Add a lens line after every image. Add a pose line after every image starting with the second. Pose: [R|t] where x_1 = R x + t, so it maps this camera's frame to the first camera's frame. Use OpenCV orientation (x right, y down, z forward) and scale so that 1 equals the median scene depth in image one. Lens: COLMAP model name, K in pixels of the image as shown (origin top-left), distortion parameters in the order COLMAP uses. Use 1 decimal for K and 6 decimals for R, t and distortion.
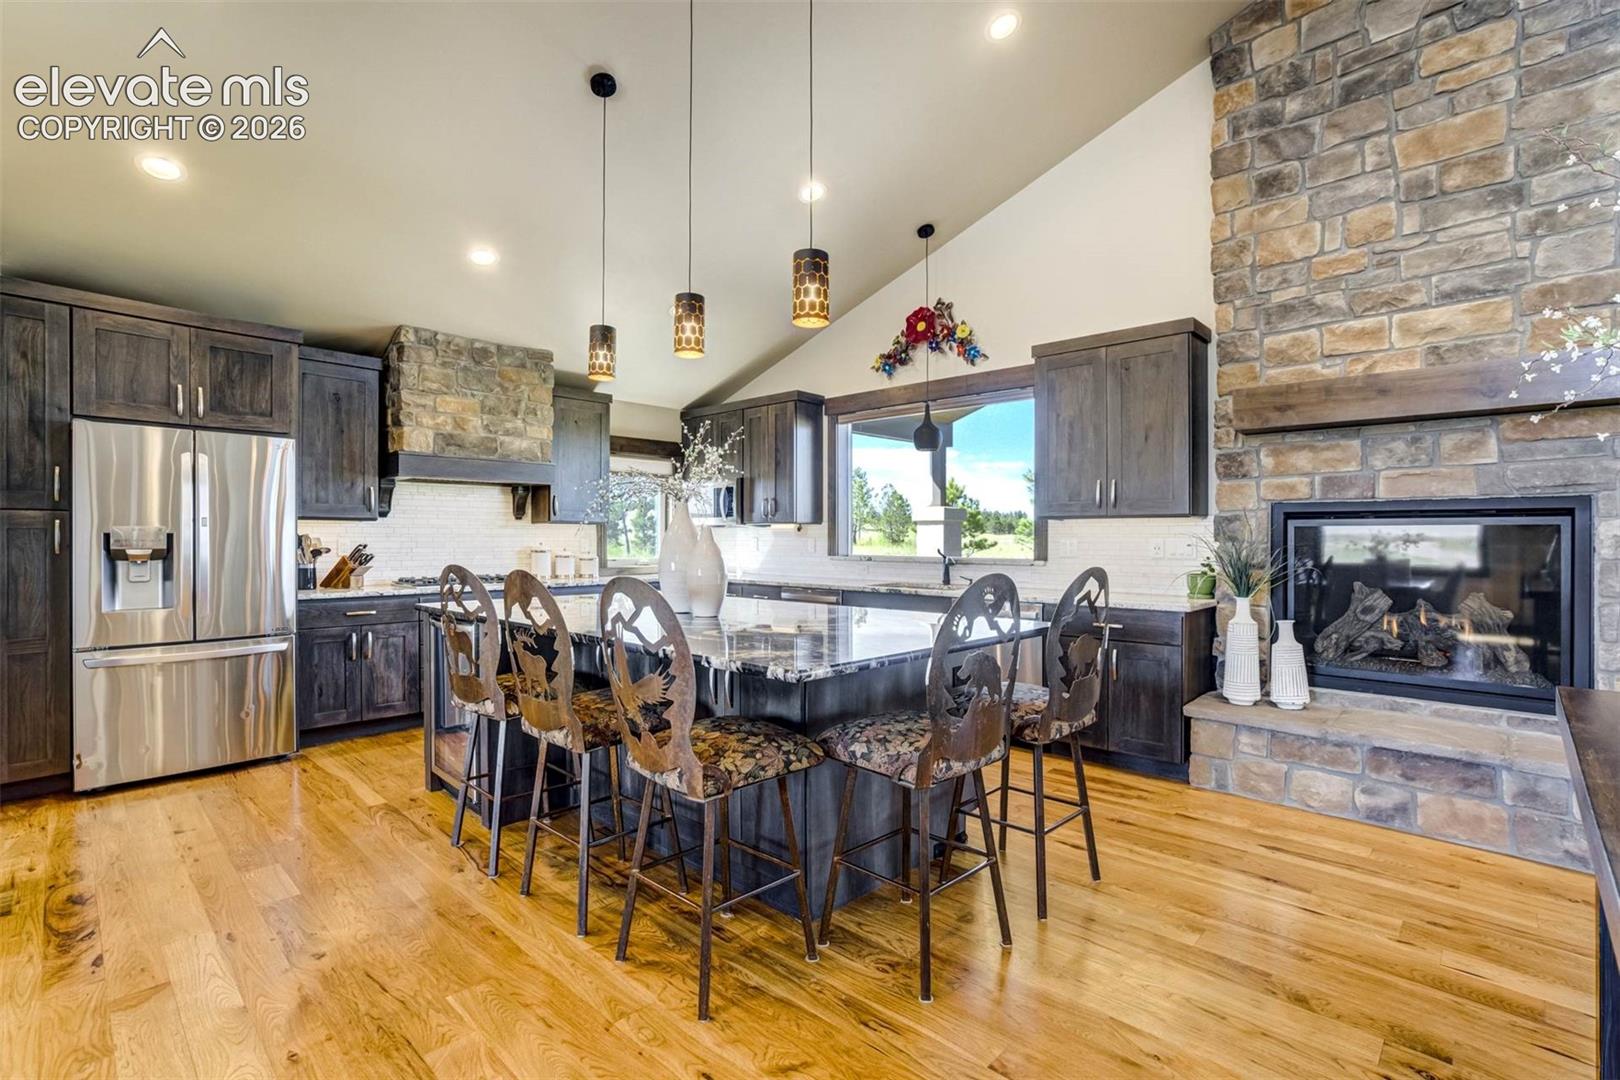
lens RADIAL K [[747.3, 0, 810.8], [0, 747.3, 540.9], [0, 0, 1]] dist [-0.040691, 0.014199]
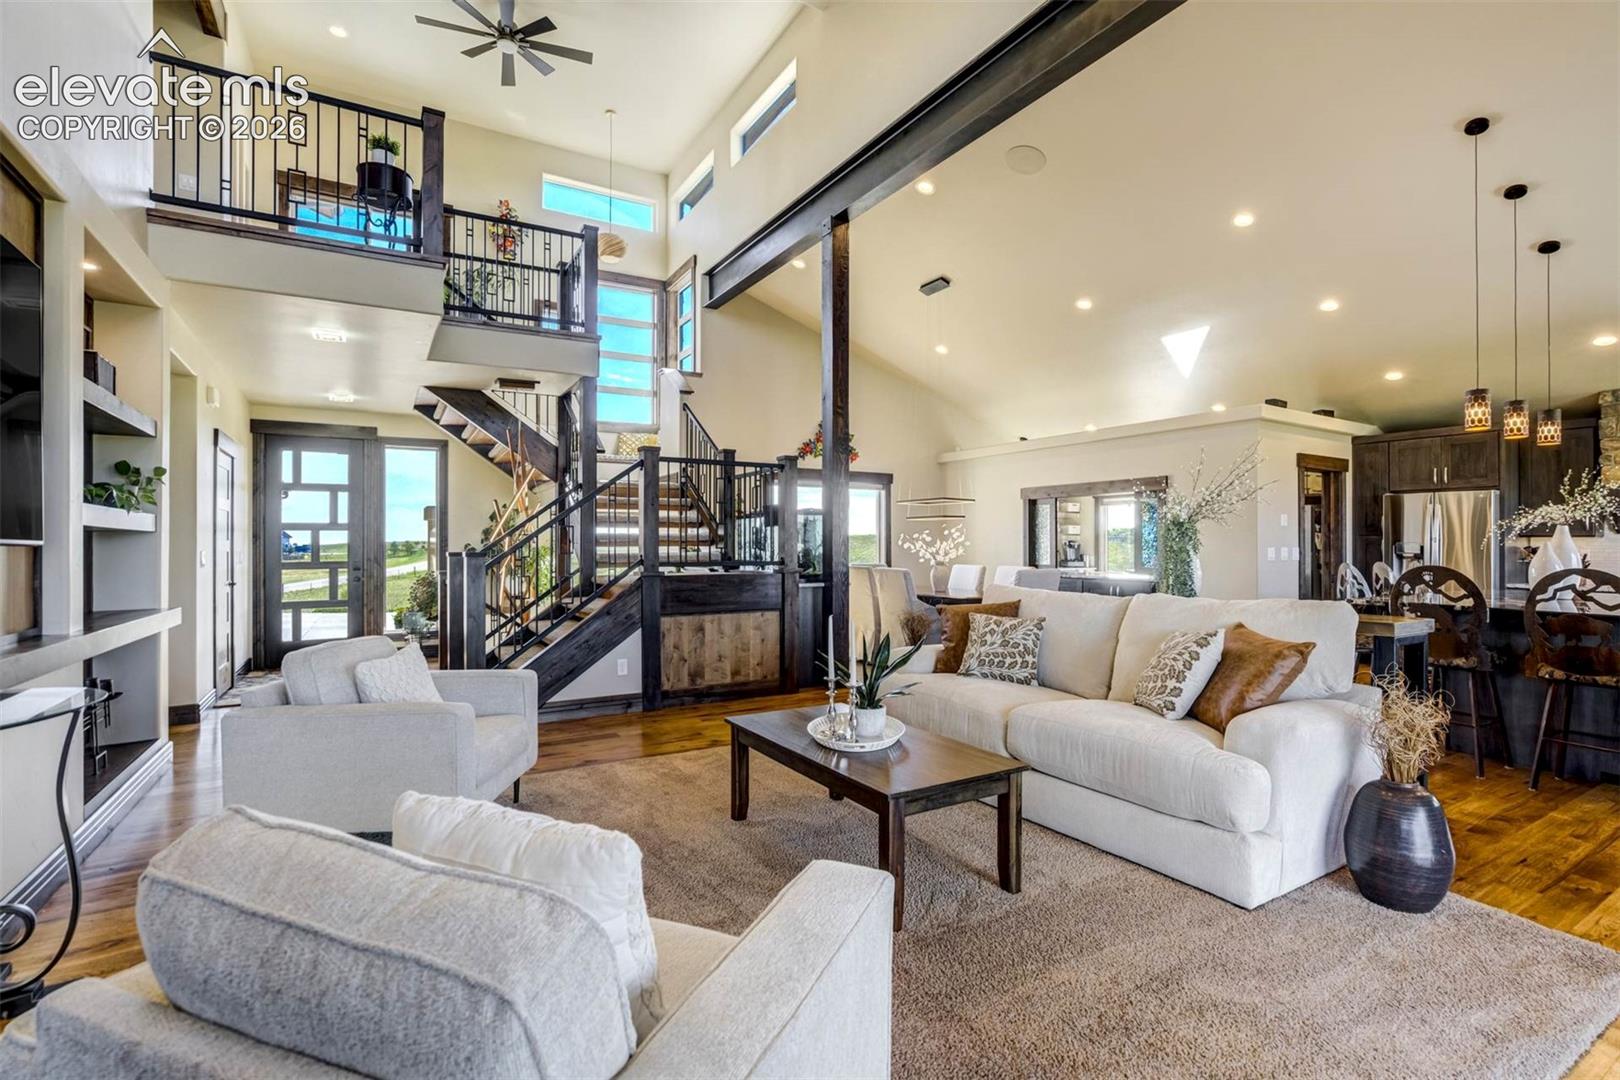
lens RADIAL K [[747.3, 0, 840.0], [0, 747.3, 558.6], [0, 0, 1]] dist [-0.040691, 0.014199]
pose [[-0.247405, 0.012479, -0.968832, 1.087089], [-0.005713, 0.999881, 0.014338, 0.003200], [0.968895, 0.009082, -0.247305, -0.027104]]
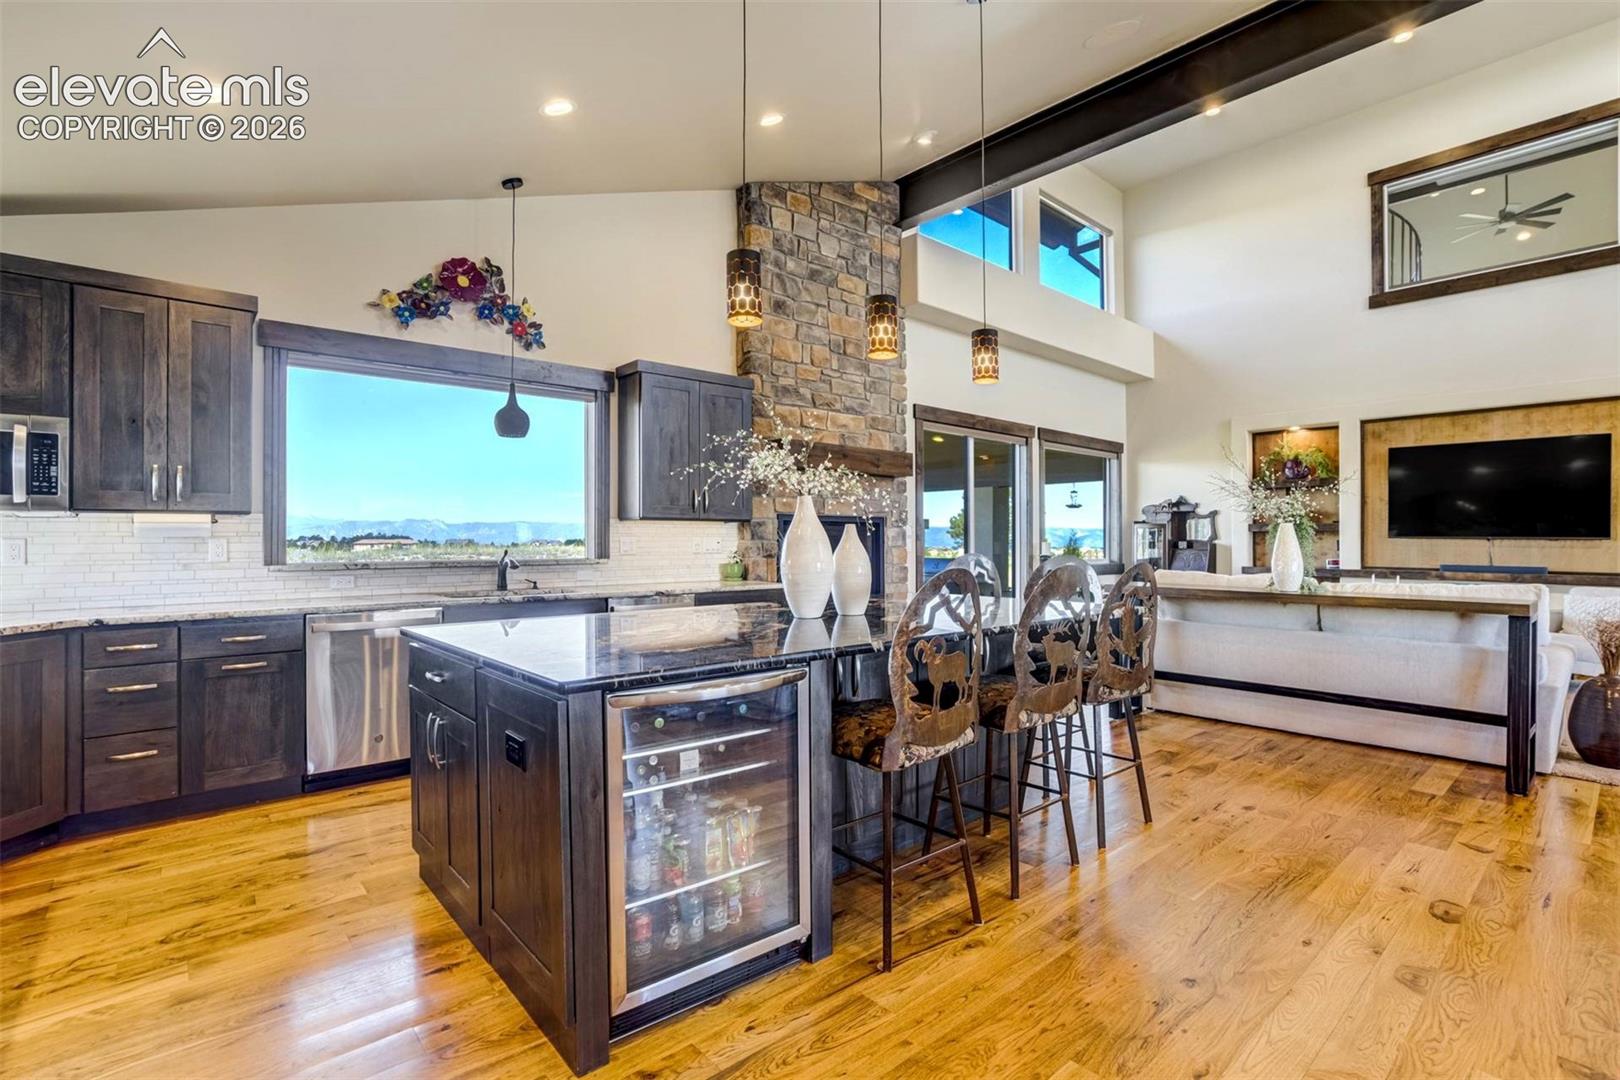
lens RADIAL K [[747.3, 0, 818.0], [0, 747.3, 530.6], [0, 0, 1]] dist [-0.040691, 0.014199]
pose [[0.088100, 0.011422, 0.996046, -0.706640], [0.005620, 0.999913, -0.011964, -0.000195], [-0.996096, 0.006652, 0.088028, 0.613537]]
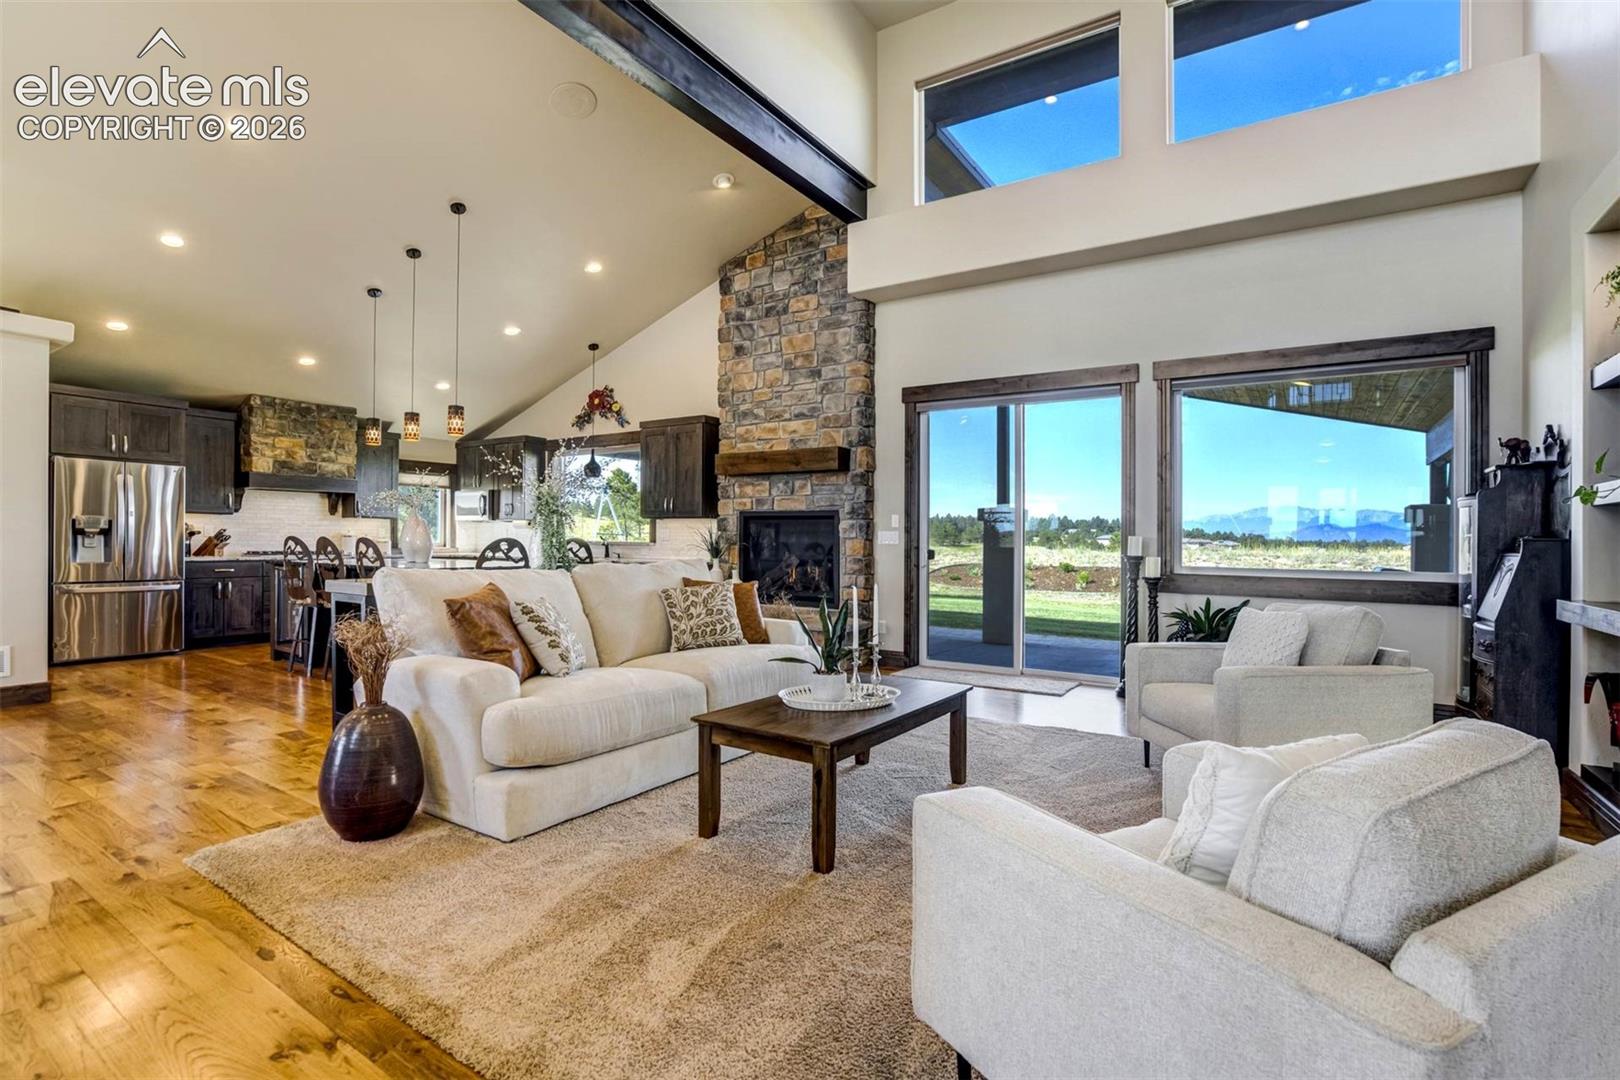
lens RADIAL K [[747.3, 0, 803.2], [0, 747.3, 532.7], [0, 0, 1]] dist [-0.040691, 0.014199]
pose [[0.983596, 0.008698, 0.180175, 0.340659], [-0.006724, 0.999911, -0.011566, 0.020901], [-0.180260, 0.010165, 0.983567, -0.782347]]
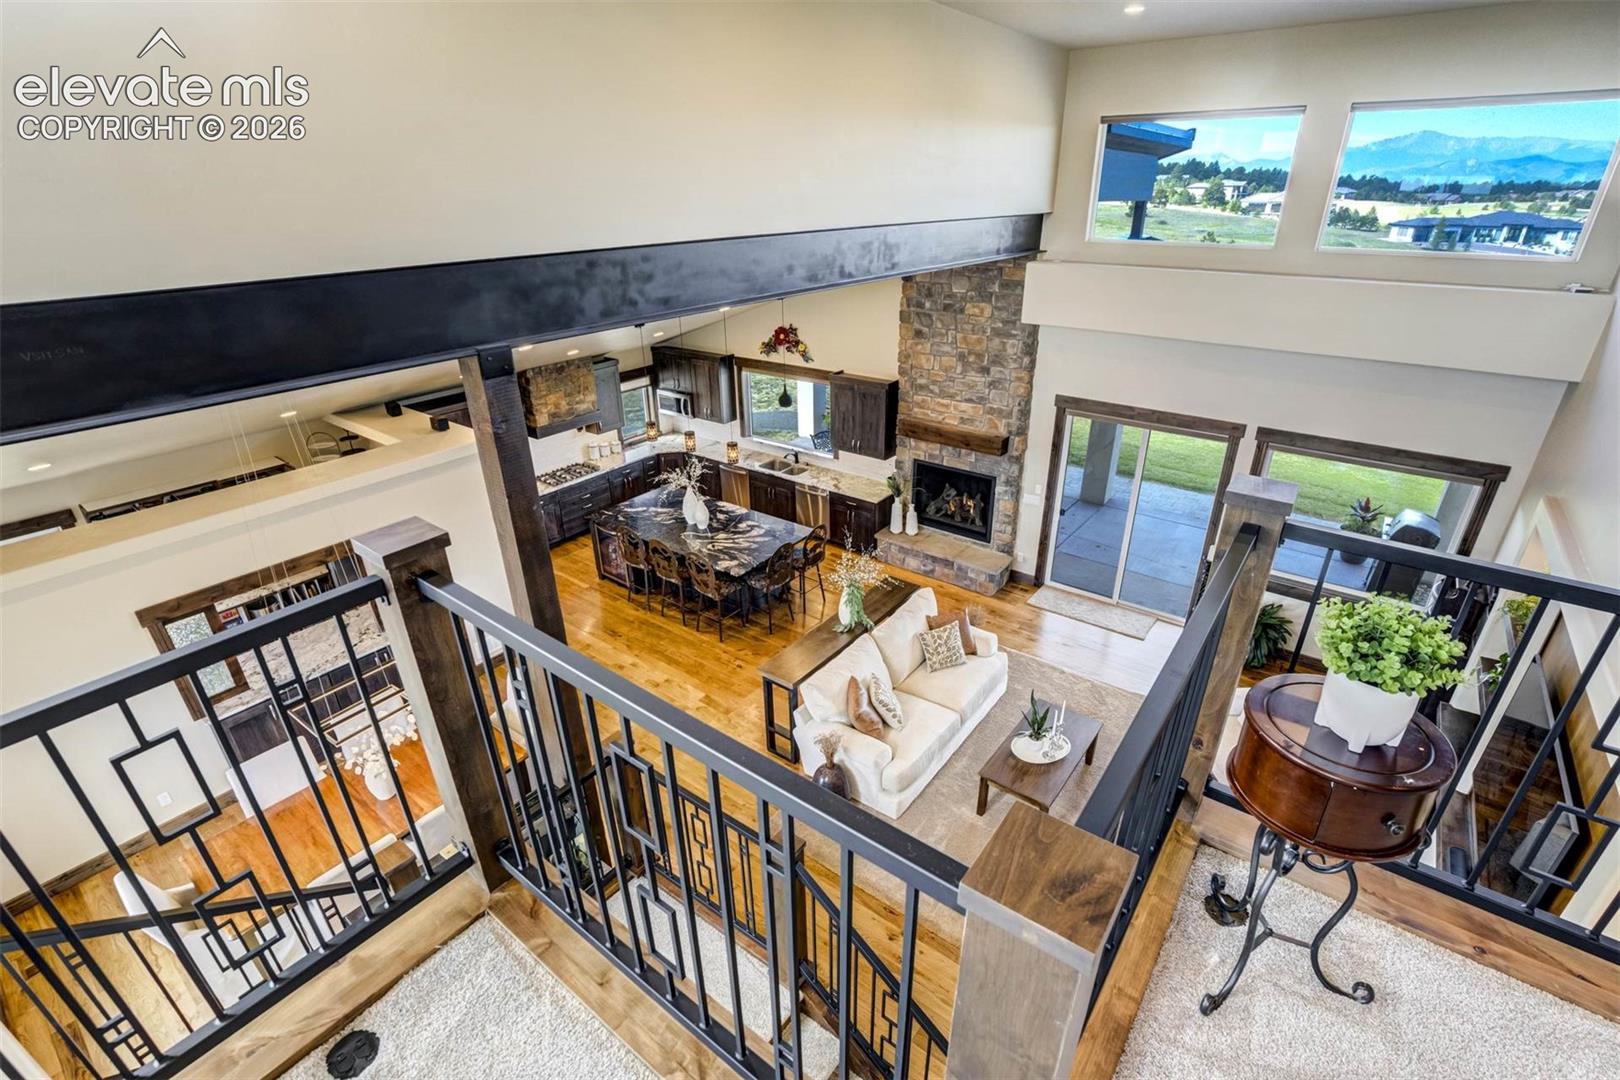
lens RADIAL K [[747.3, 0, 806.0], [0, 747.3, 544.6], [0, 0, 1]] dist [-0.040691, 0.014199]
pose [[0.993549, -0.063156, 0.094194, -0.011196], [0.016663, 0.902867, 0.429597, -0.714648], [-0.112176, -0.425256, 0.898095, -1.126440]]
